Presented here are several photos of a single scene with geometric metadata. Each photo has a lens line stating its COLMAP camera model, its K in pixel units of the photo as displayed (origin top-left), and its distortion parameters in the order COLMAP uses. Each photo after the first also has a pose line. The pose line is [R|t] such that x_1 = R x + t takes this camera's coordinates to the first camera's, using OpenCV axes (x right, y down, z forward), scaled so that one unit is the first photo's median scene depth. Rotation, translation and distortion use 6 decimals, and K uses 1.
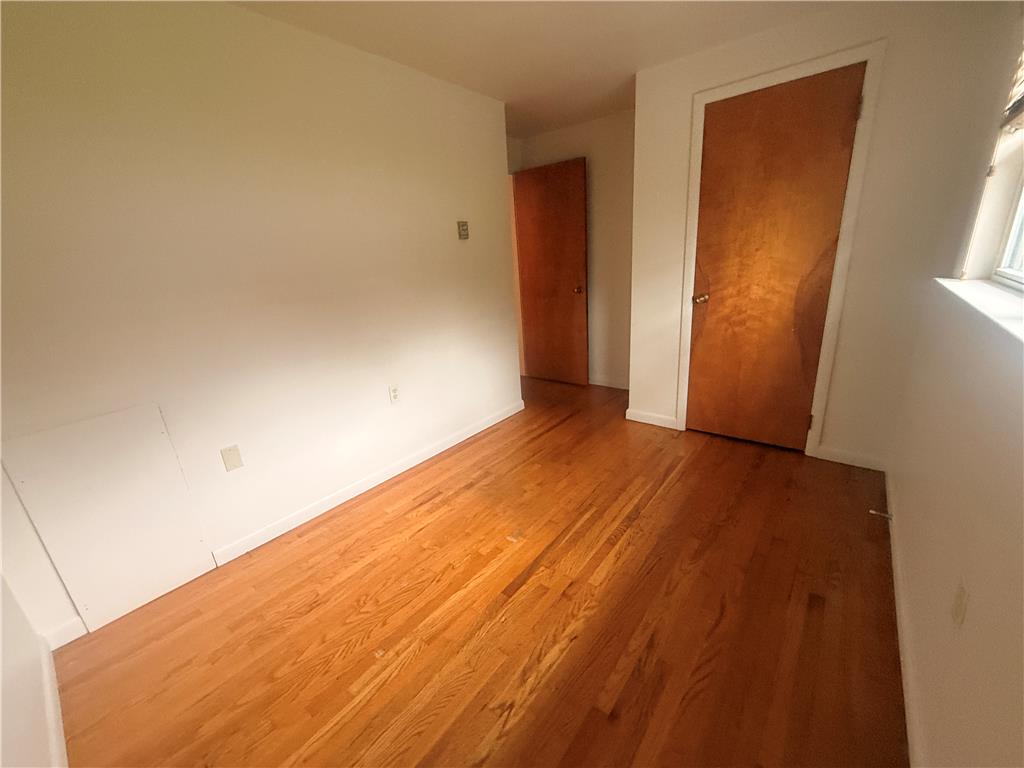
lens RADIAL K [[406.3, 0, 511.1], [0, 406.3, 382.5], [0, 0, 1]] dist [0.001322, 0.000248]
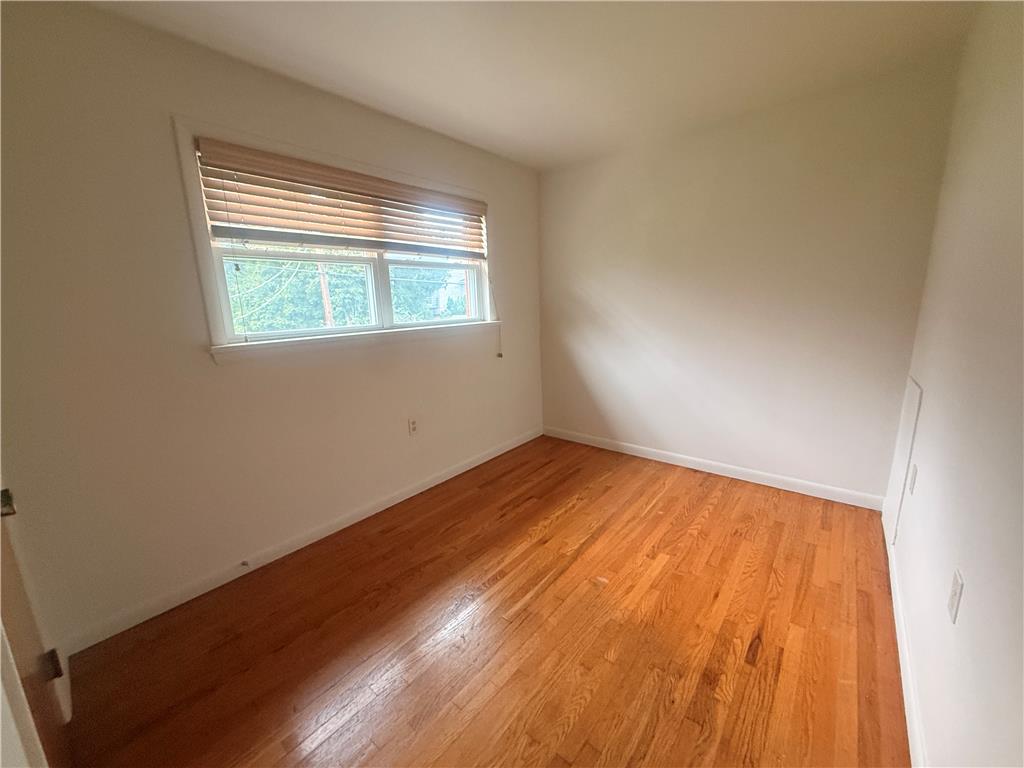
lens RADIAL K [[406.3, 0, 511.1], [0, 406.3, 382.5], [0, 0, 1]] dist [0.001322, 0.000248]
pose [[-0.995740, 0.088603, 0.025513, 0.180543], [0.089884, 0.871124, 0.482767, -0.595032], [0.020550, 0.483003, -0.875377, 1.918867]]
